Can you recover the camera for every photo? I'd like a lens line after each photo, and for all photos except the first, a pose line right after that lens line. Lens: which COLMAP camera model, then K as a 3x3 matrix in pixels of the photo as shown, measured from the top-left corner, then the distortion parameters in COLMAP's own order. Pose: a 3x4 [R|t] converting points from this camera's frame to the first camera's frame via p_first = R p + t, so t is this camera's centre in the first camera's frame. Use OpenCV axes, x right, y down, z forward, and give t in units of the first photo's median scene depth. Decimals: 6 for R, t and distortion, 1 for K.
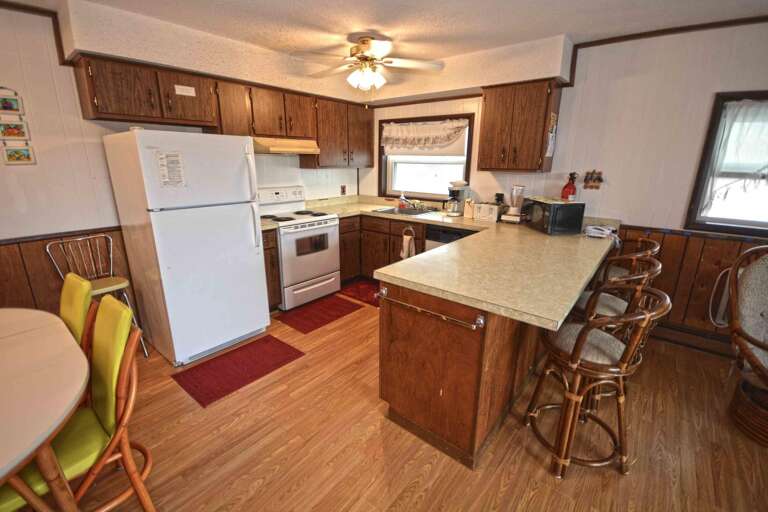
lens RADIAL K [[336.4, 0, 384.0], [0, 336.4, 256.0], [0, 0, 1]] dist [0.002643, -0.008458]
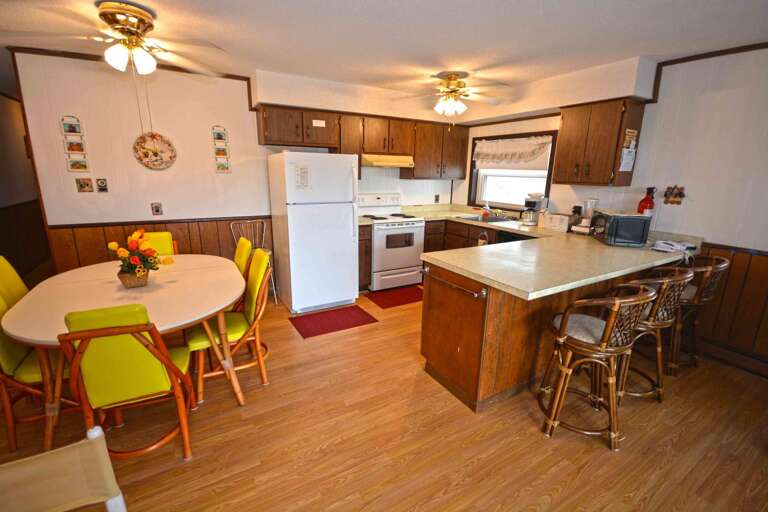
lens RADIAL K [[336.4, 0, 384.0], [0, 336.4, 256.0], [0, 0, 1]] dist [0.002643, -0.008458]
pose [[0.937440, 0.092280, -0.335695, 0.181520], [-0.103955, 0.994438, -0.016937, 0.058105], [0.332265, 0.050775, 0.941818, -0.205702]]
